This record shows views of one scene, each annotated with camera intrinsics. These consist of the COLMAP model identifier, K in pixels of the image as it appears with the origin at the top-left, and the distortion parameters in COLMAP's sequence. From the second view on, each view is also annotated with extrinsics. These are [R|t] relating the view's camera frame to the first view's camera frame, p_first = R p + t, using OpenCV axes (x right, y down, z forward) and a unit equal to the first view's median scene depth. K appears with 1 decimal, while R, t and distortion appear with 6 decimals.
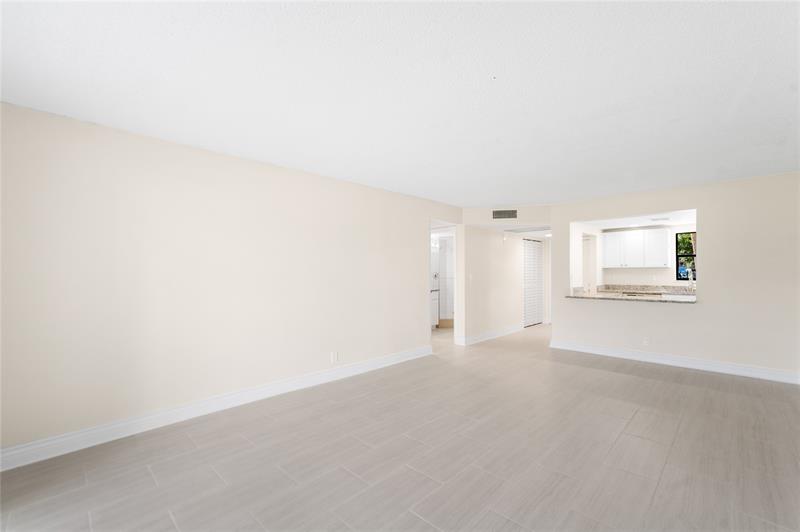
lens RADIAL K [[342.8, 0, 397.1], [0, 342.8, 271.2], [0, 0, 1]] dist [-0.016291, 0.006203]
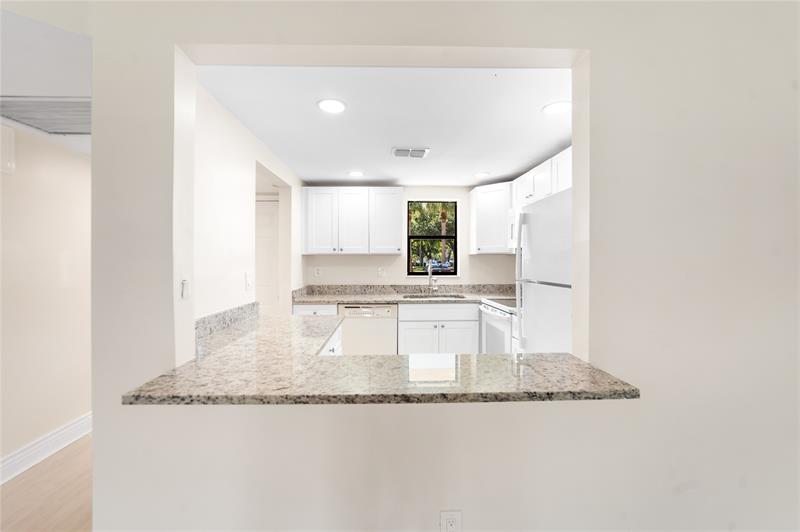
lens RADIAL K [[326.9, 0, 386.6], [0, 326.9, 264.1], [0, 0, 1]] dist [-0.013885, 0.001771]
pose [[0.701877, -0.007905, 0.712254, 0.356772], [-0.000022, 0.999938, 0.011119, -0.000355], [-0.712298, -0.007820, 0.701834, 0.591342]]
